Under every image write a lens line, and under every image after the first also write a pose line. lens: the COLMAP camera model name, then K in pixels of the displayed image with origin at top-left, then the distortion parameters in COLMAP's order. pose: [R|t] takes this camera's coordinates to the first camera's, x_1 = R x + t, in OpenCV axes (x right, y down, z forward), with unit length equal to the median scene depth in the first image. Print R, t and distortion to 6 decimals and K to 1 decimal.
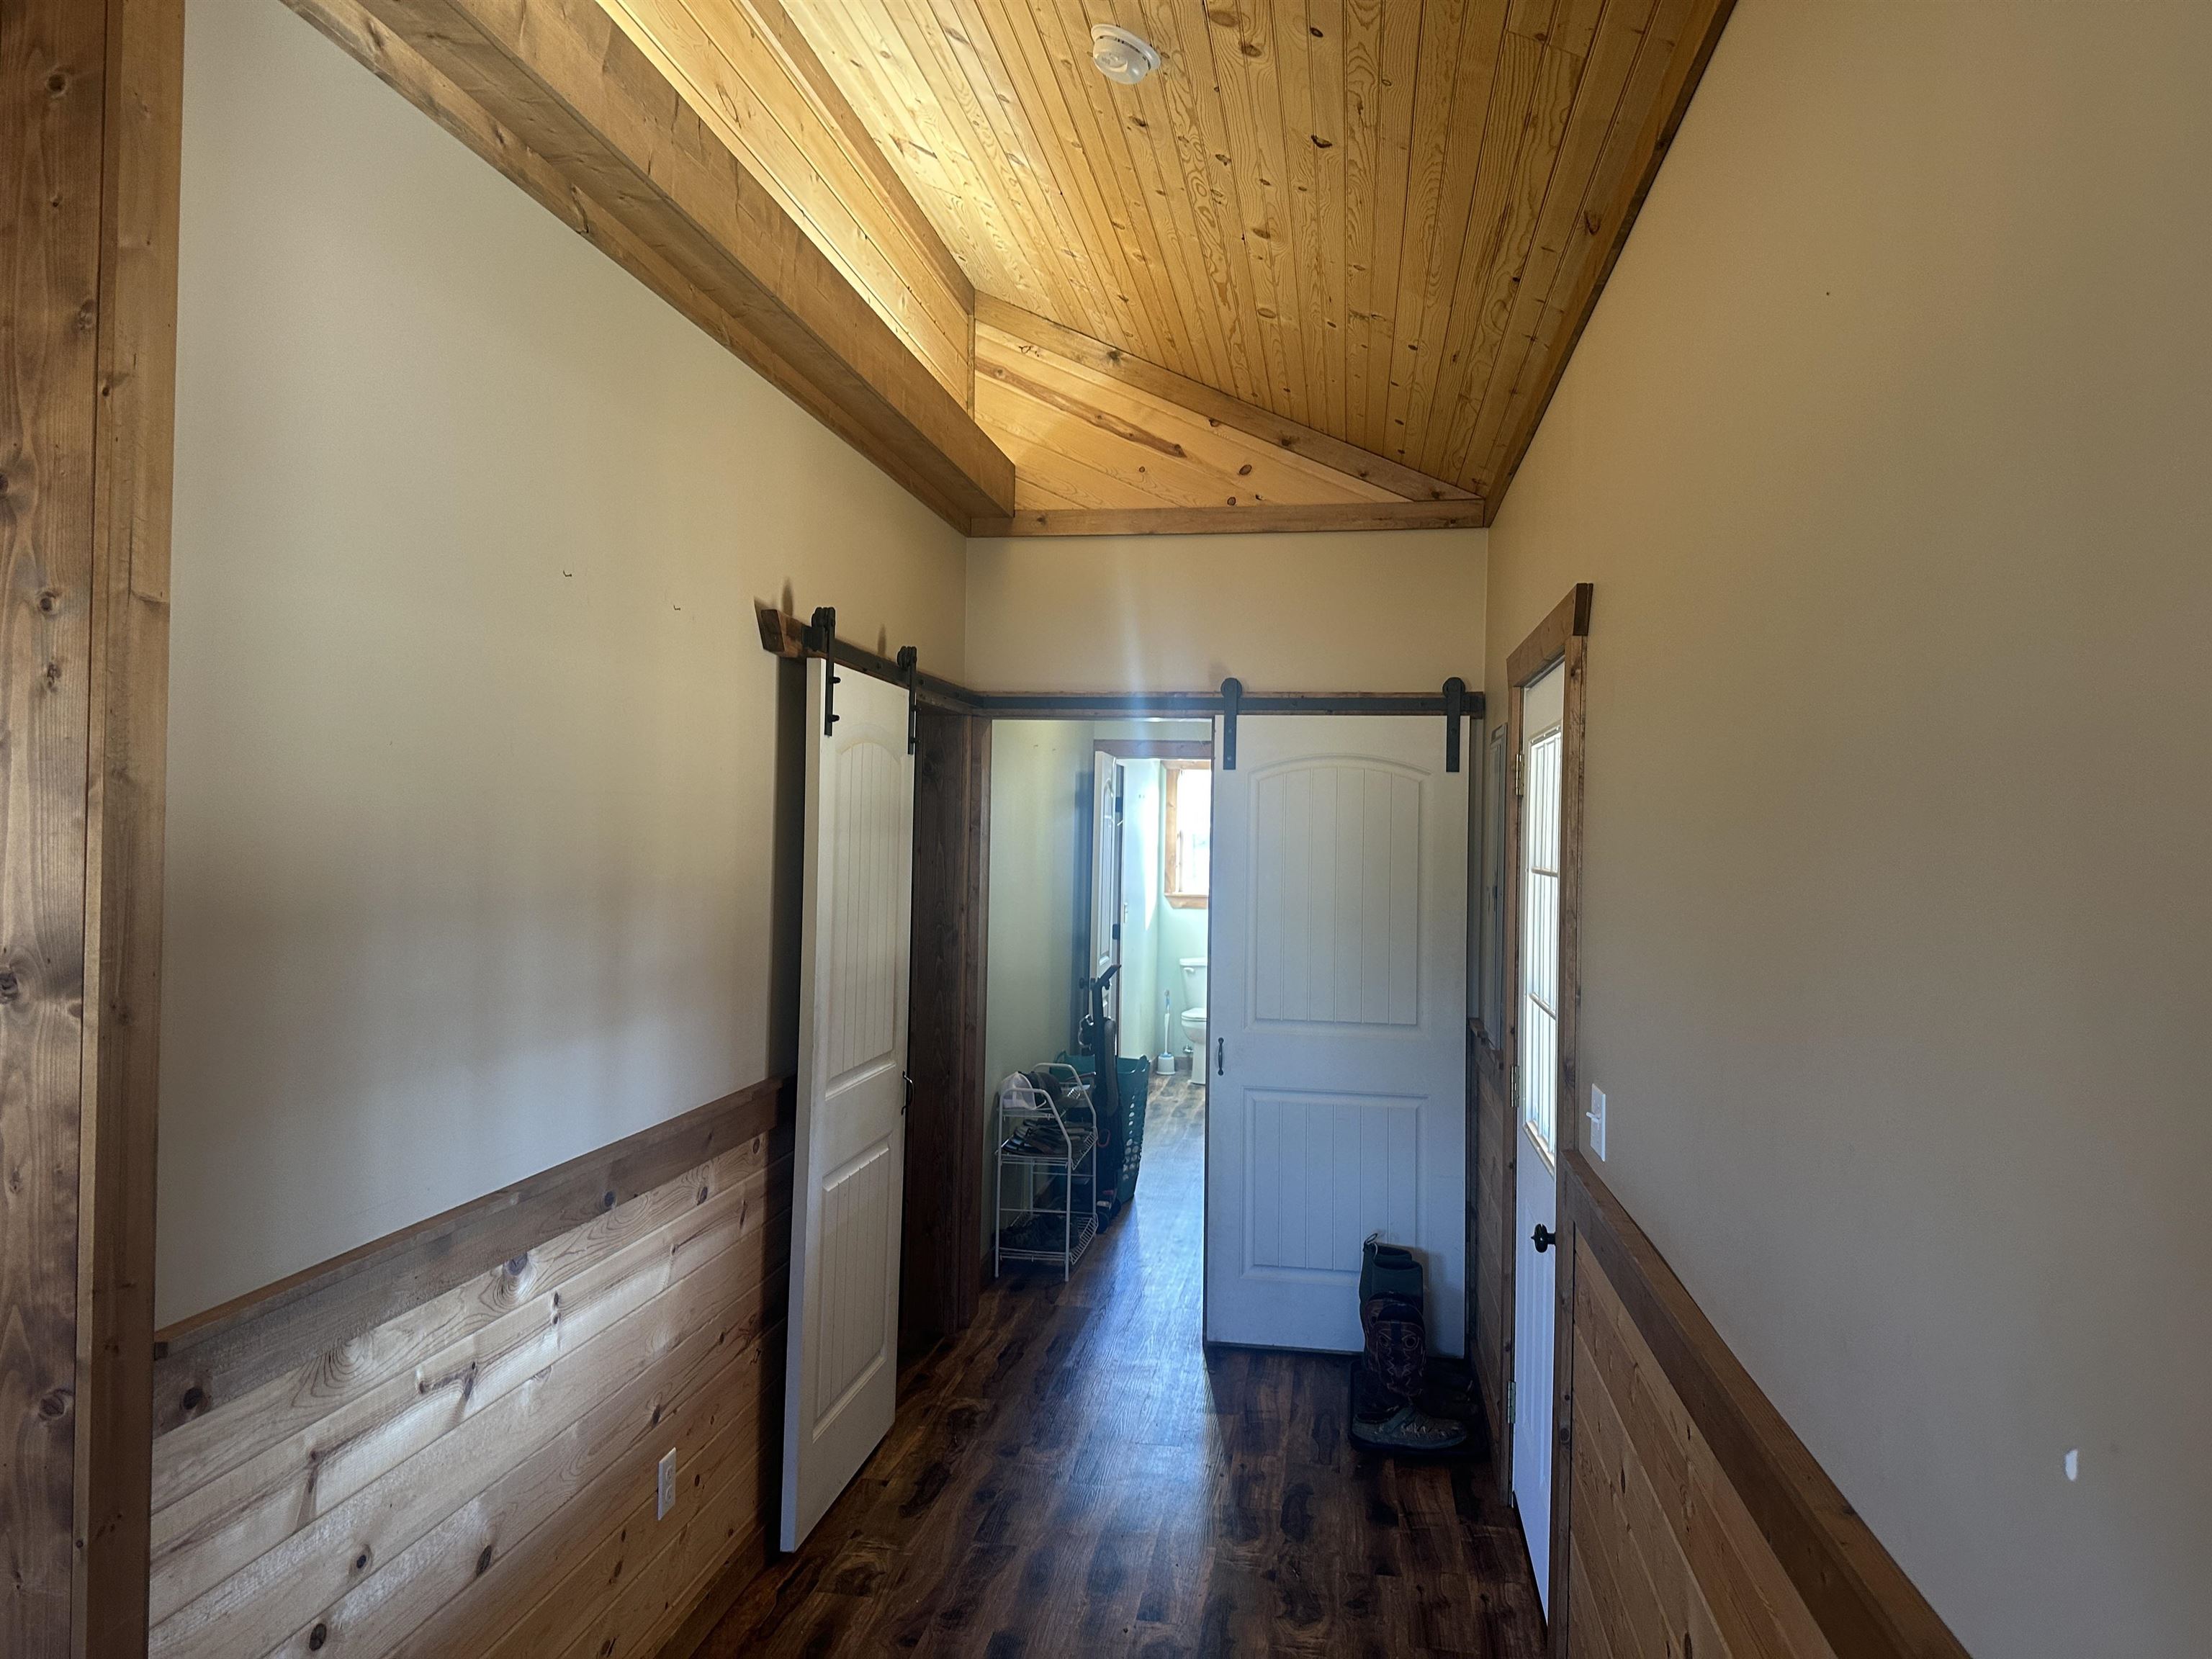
lens RADIAL K [[1520.1, 0, 1113.0], [0, 1520.1, 818.0], [0, 0, 1]] dist [0.125007, -0.168627]
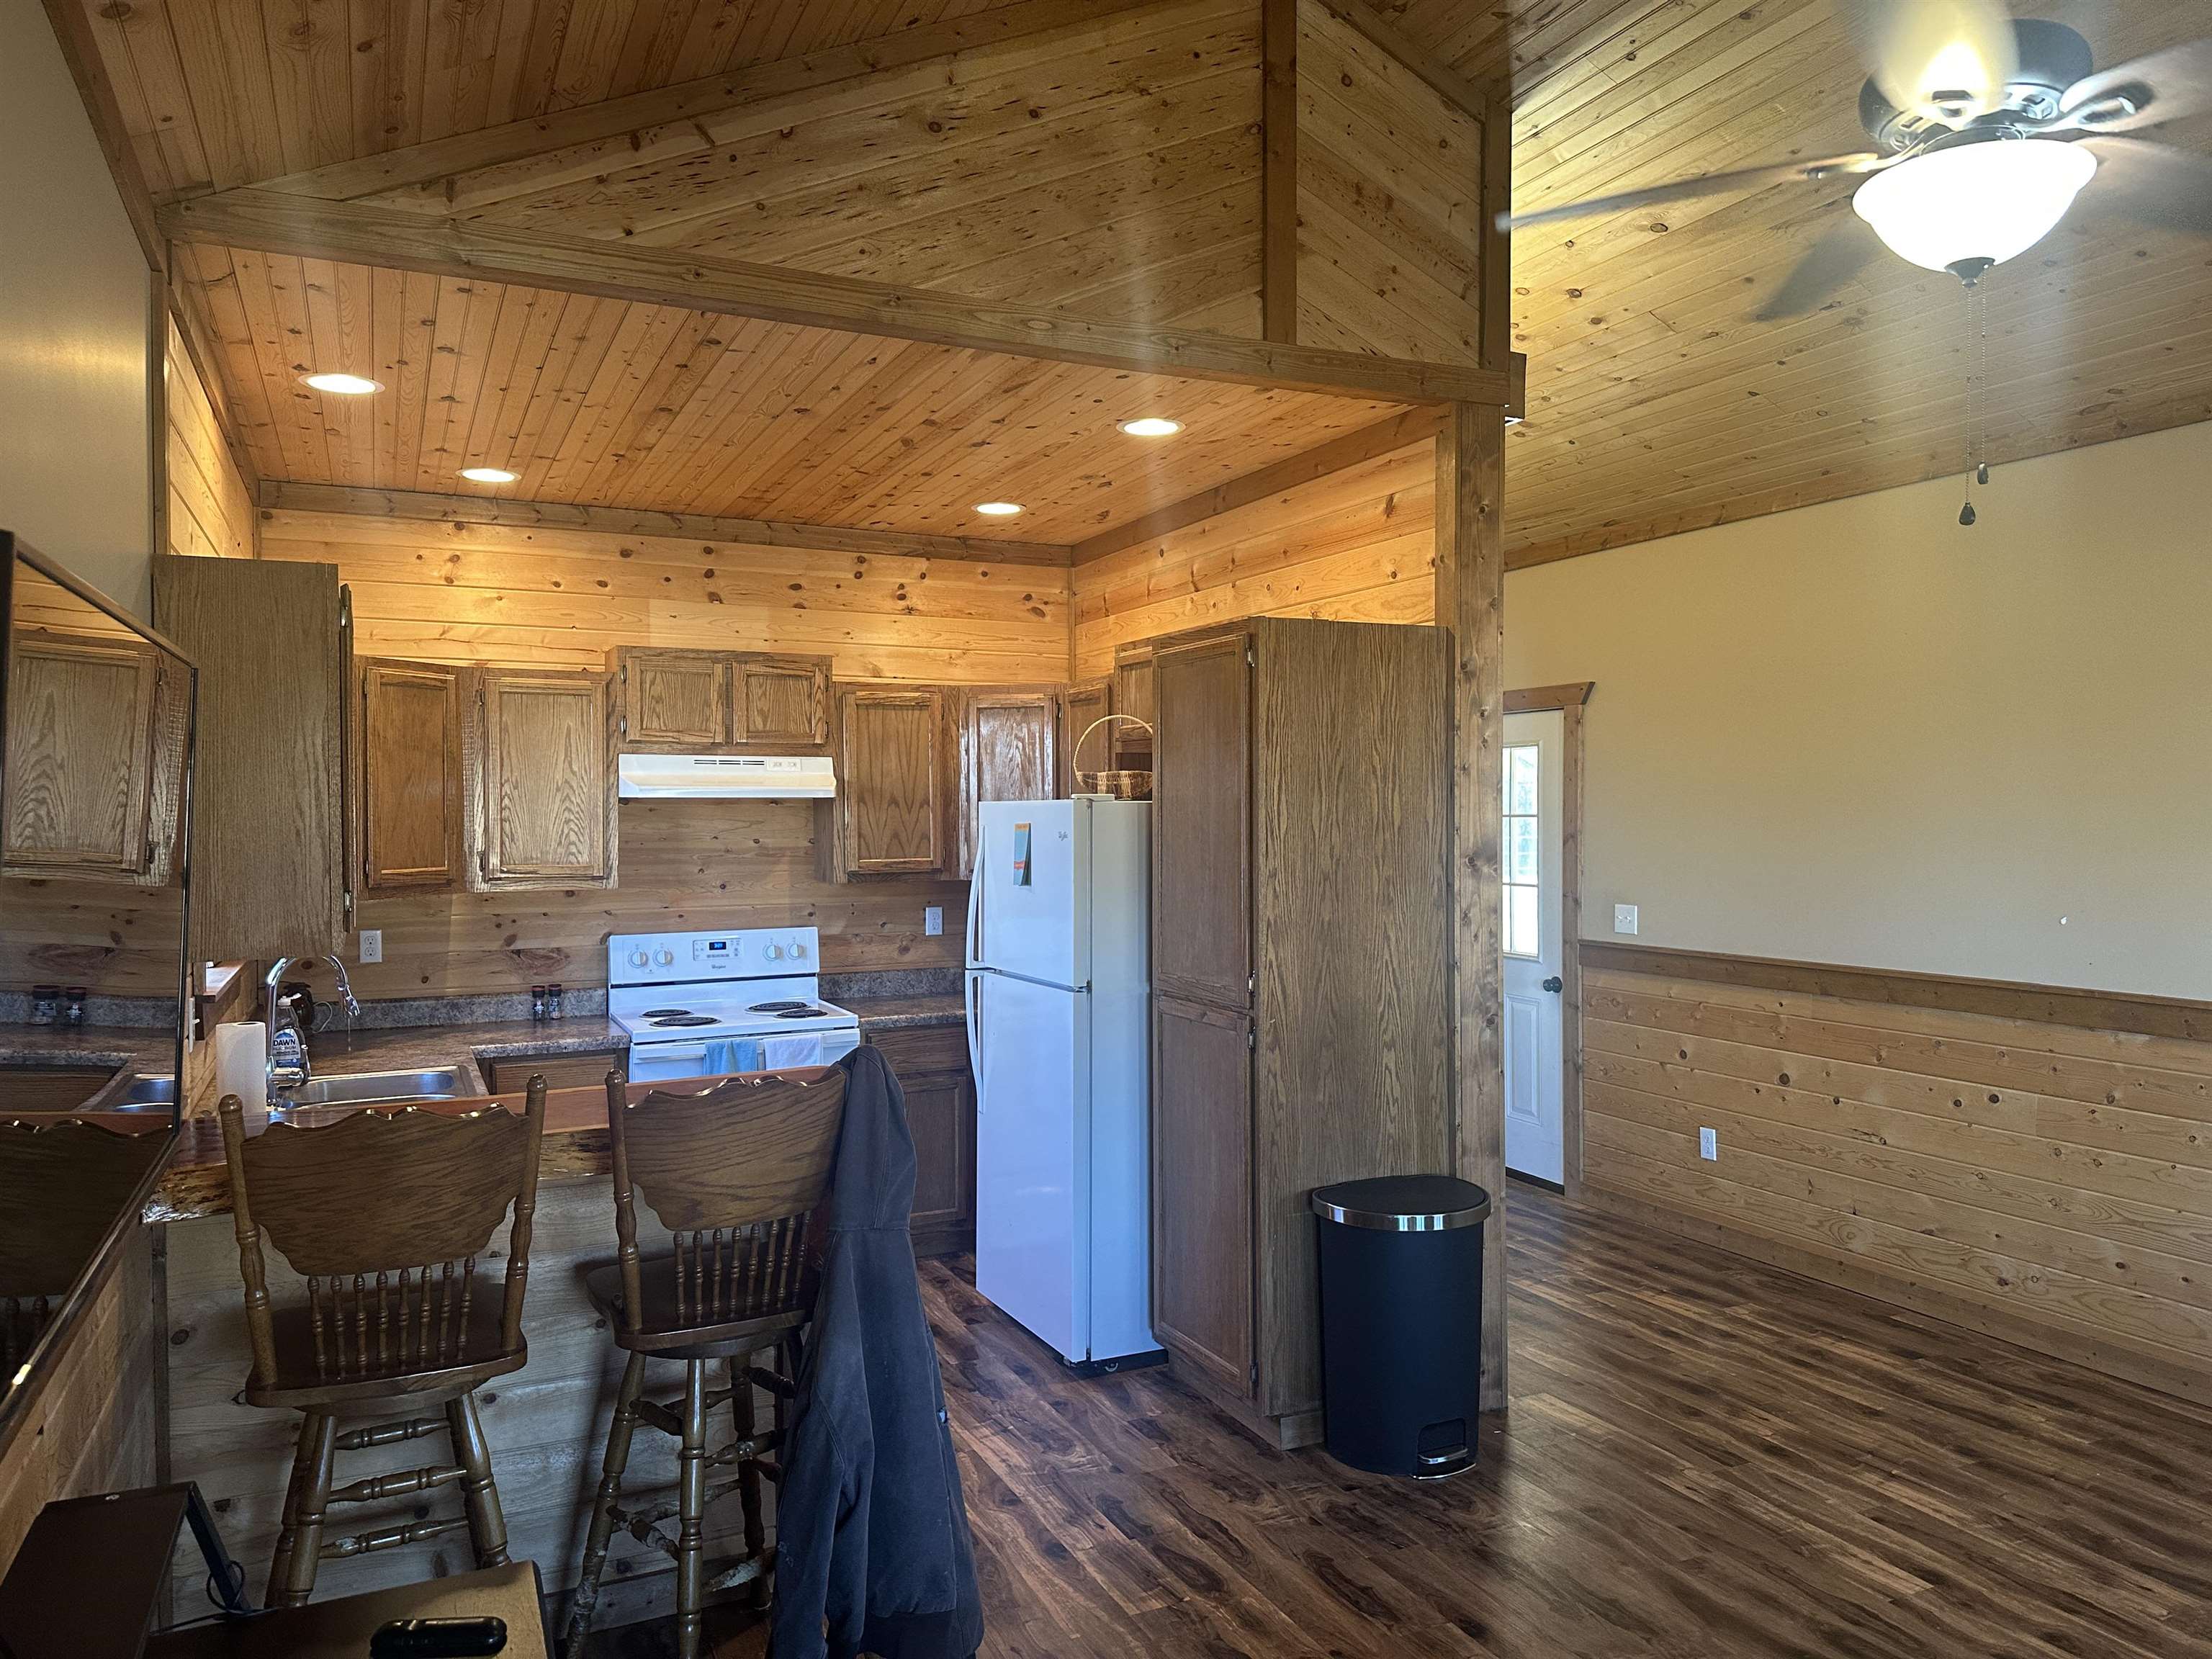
lens RADIAL K [[1520.1, 0, 1113.0], [0, 1520.1, 818.0], [0, 0, 1]] dist [0.125007, -0.168627]
pose [[0.824000, -0.022208, 0.566155, -1.007955], [0.011334, 0.999678, 0.022718, -0.011220], [-0.566477, -0.012303, 0.823986, -0.292694]]
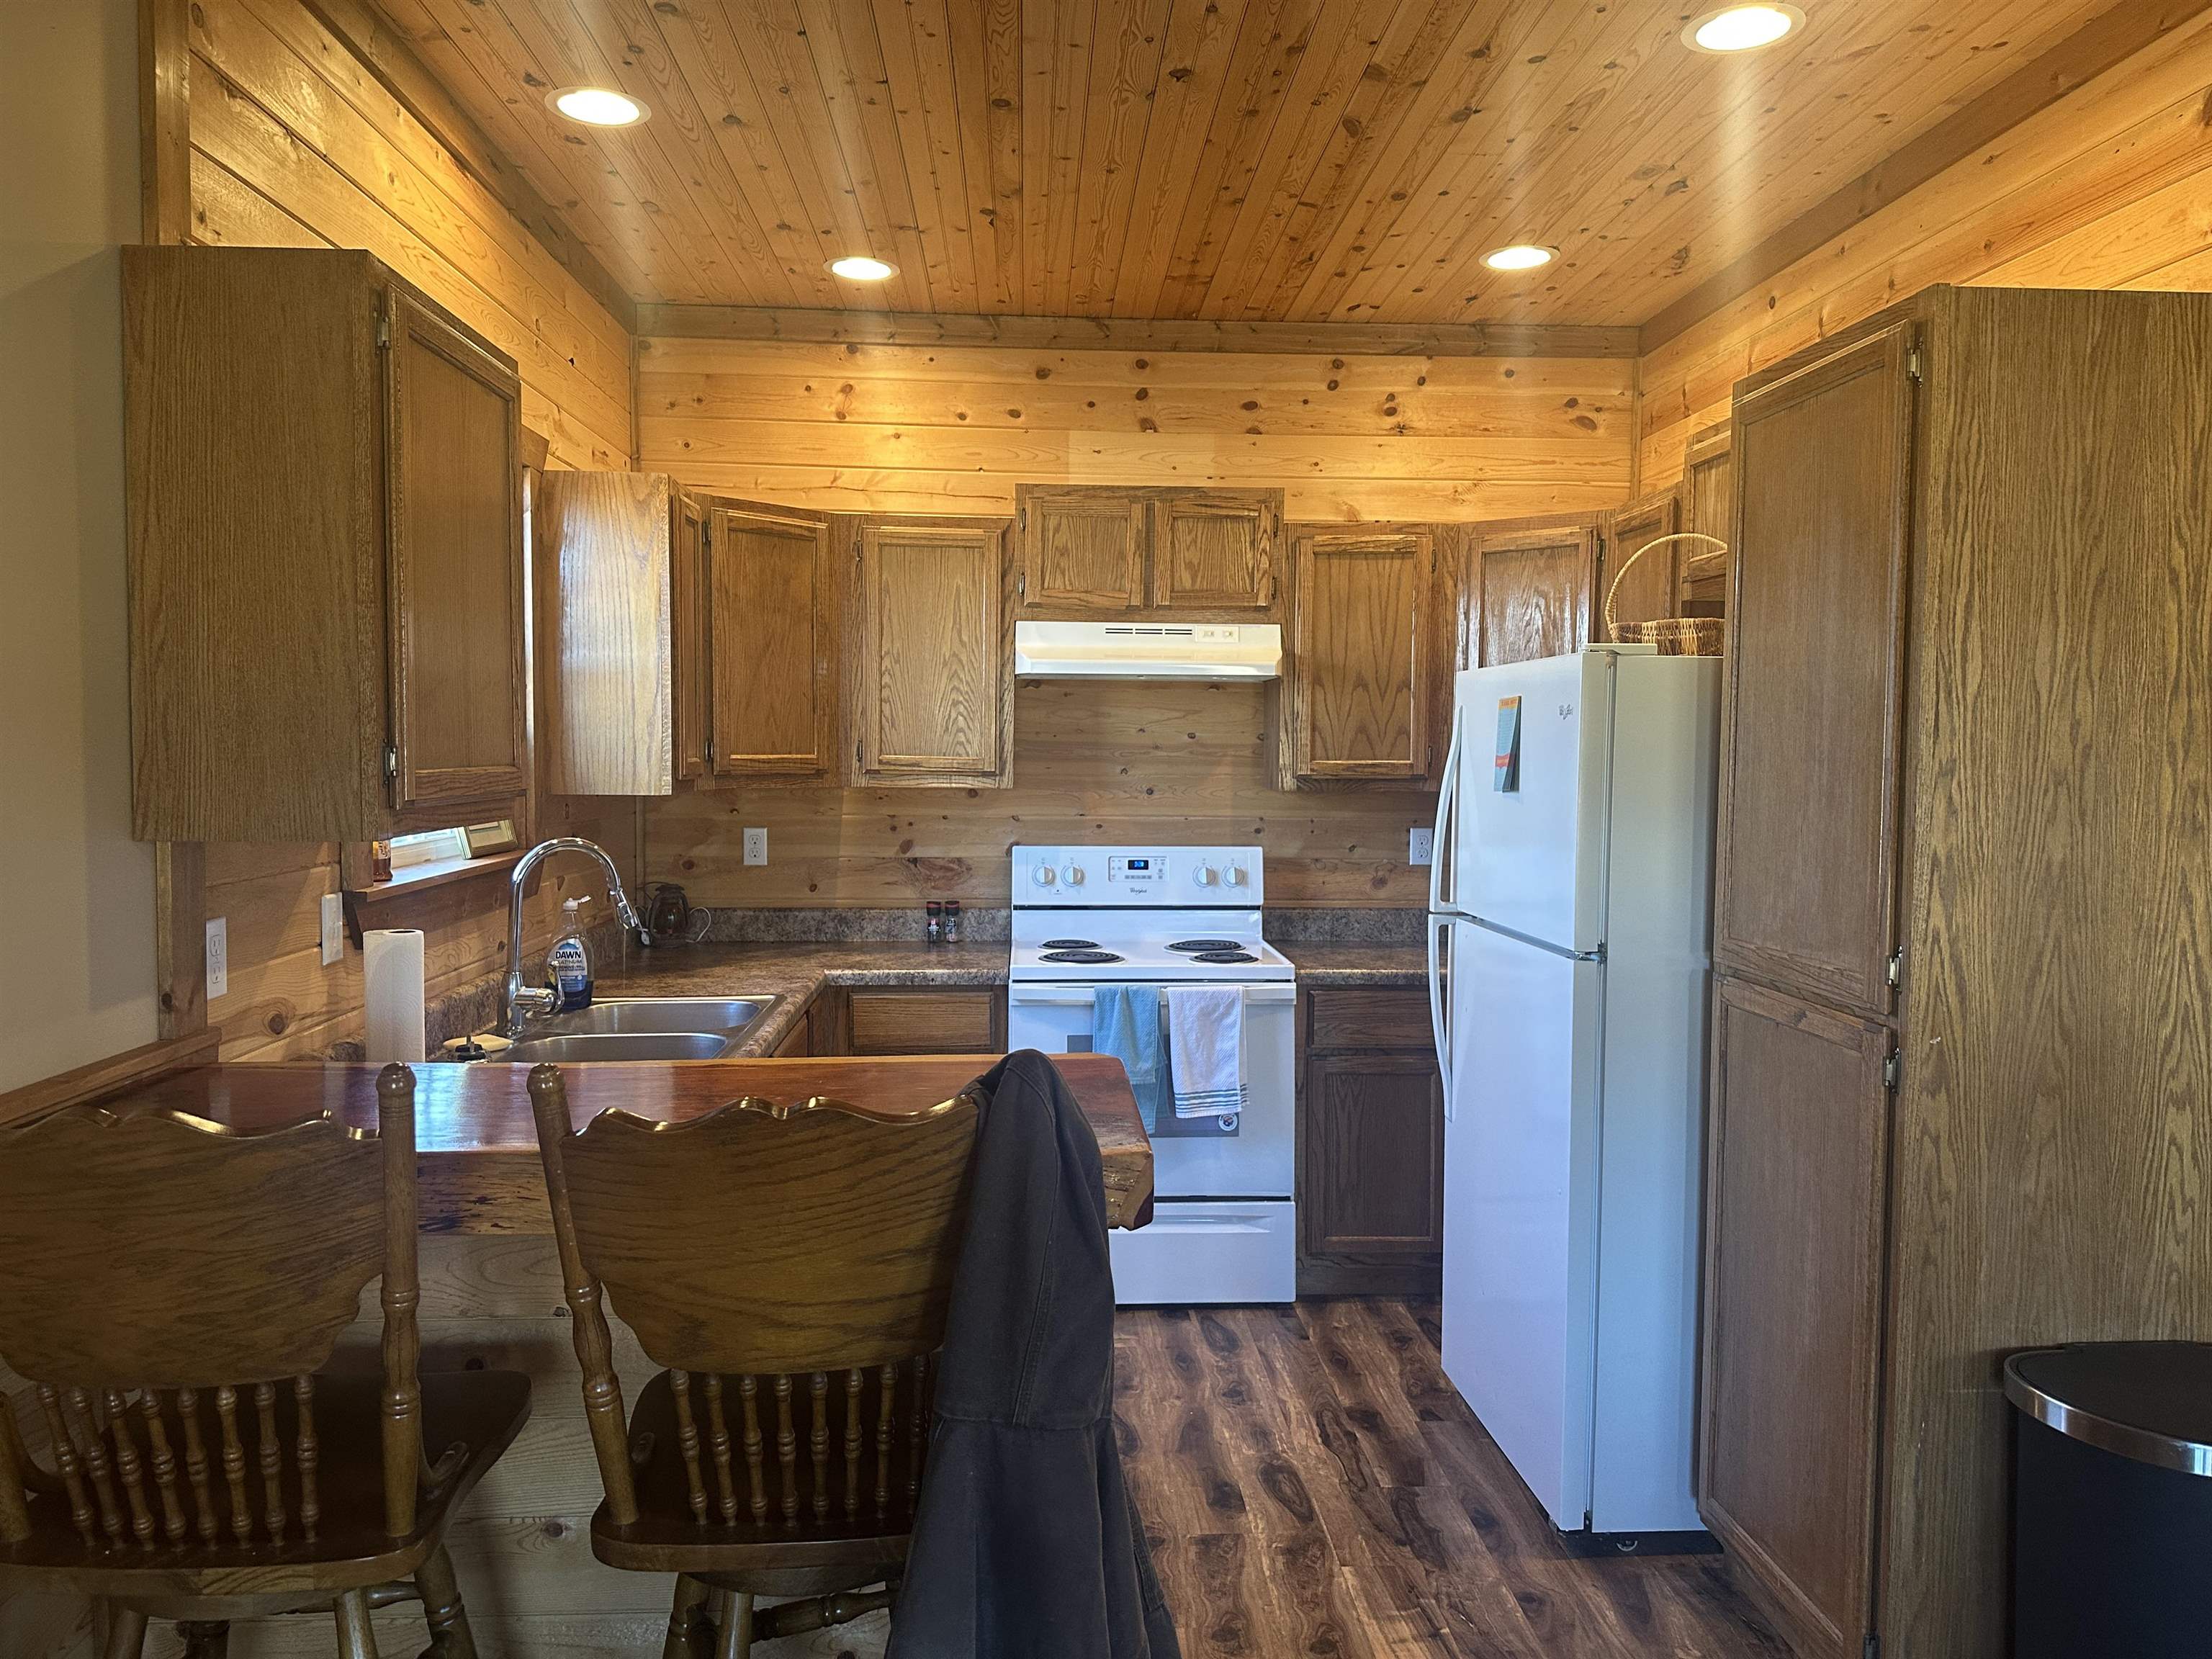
lens RADIAL K [[1520.1, 0, 1113.0], [0, 1520.1, 818.0], [0, 0, 1]] dist [0.125007, -0.168627]
pose [[0.977078, -0.017742, 0.212142, -0.781764], [0.004415, 0.997995, 0.063132, 0.026793], [-0.212837, -0.060749, 0.975197, -0.026874]]
